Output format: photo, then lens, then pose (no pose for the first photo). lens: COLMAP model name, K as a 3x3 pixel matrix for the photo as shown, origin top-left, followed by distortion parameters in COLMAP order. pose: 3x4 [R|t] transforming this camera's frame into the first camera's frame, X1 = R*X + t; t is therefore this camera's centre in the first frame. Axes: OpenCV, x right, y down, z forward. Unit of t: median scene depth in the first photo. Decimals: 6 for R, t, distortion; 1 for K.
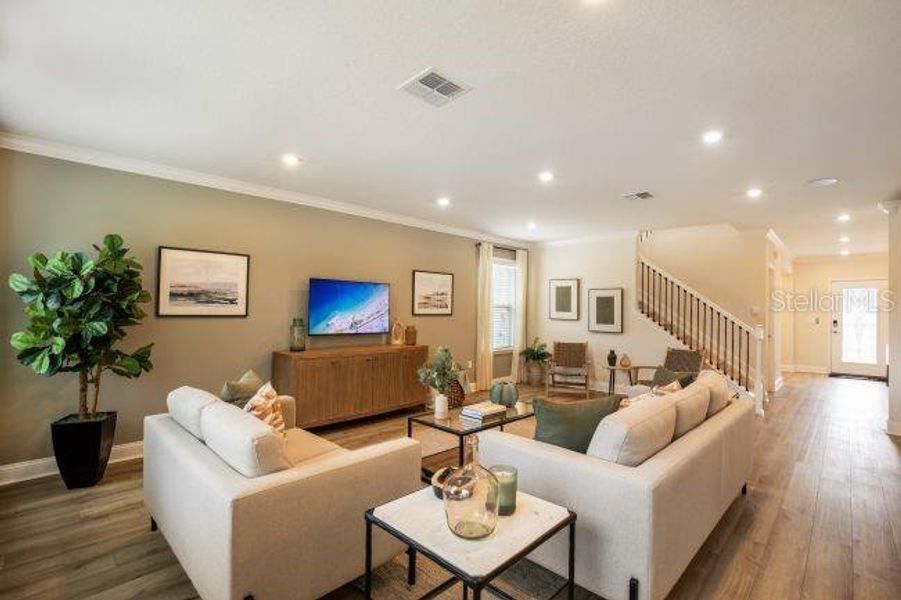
lens RADIAL K [[411.3, 0, 450.7], [0, 411.3, 304.2], [0, 0, 1]] dist [-0.025987, 0.001228]
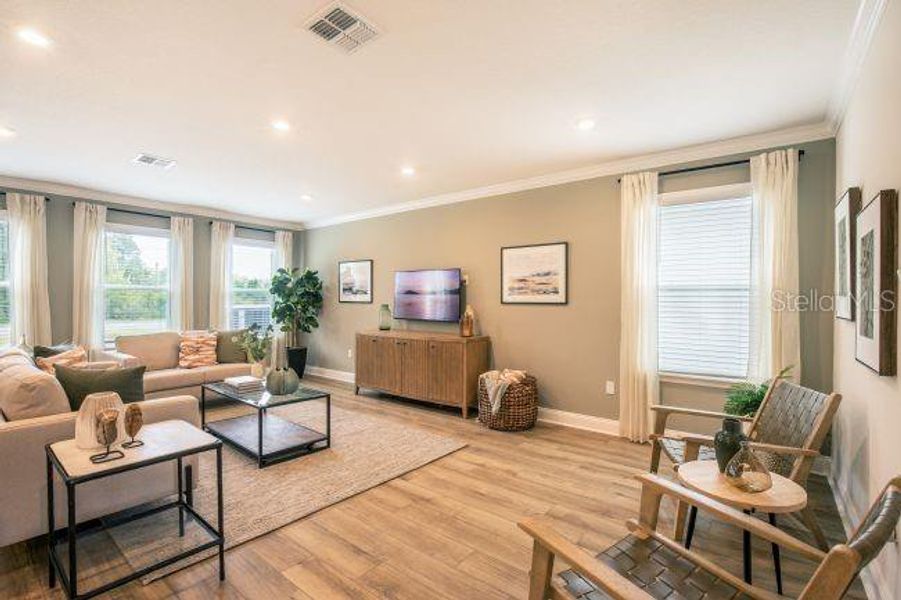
lens RADIAL K [[411.3, 0, 450.7], [0, 411.3, 300.9], [0, 0, 1]] dist [-0.025987, 0.001228]
pose [[0.108729, 0.001903, -0.994070, 0.935854], [0.017248, 0.999844, 0.003801, 0.022613], [0.993922, -0.017559, 0.108679, 1.083865]]
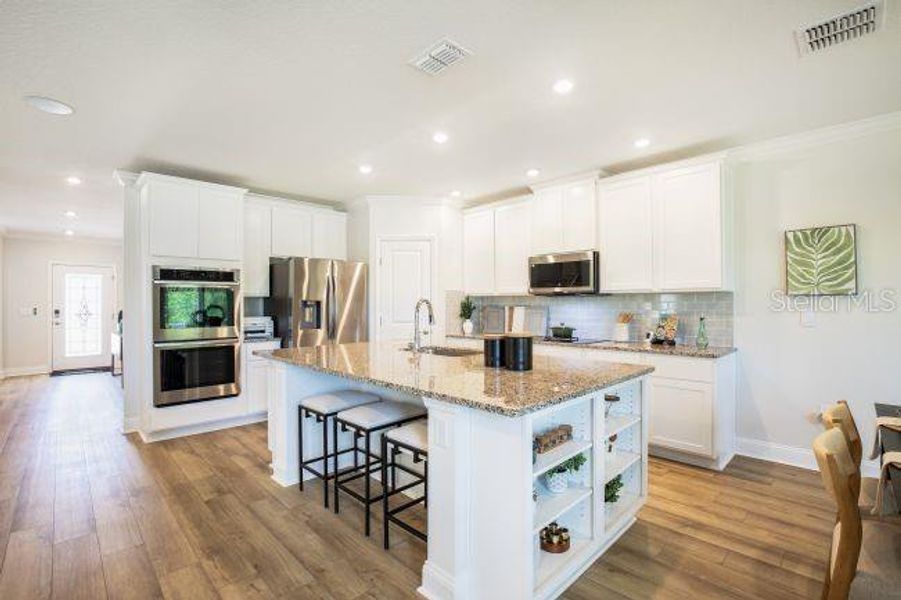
lens RADIAL K [[411.3, 0, 448.9], [0, 411.3, 297.6], [0, 0, 1]] dist [-0.025987, 0.001228]
pose [[0.027200, -0.001475, 0.999629, 0.027521], [-0.002892, 0.999995, 0.001554, 0.002373], [-0.999626, -0.002933, 0.027195, 0.031766]]
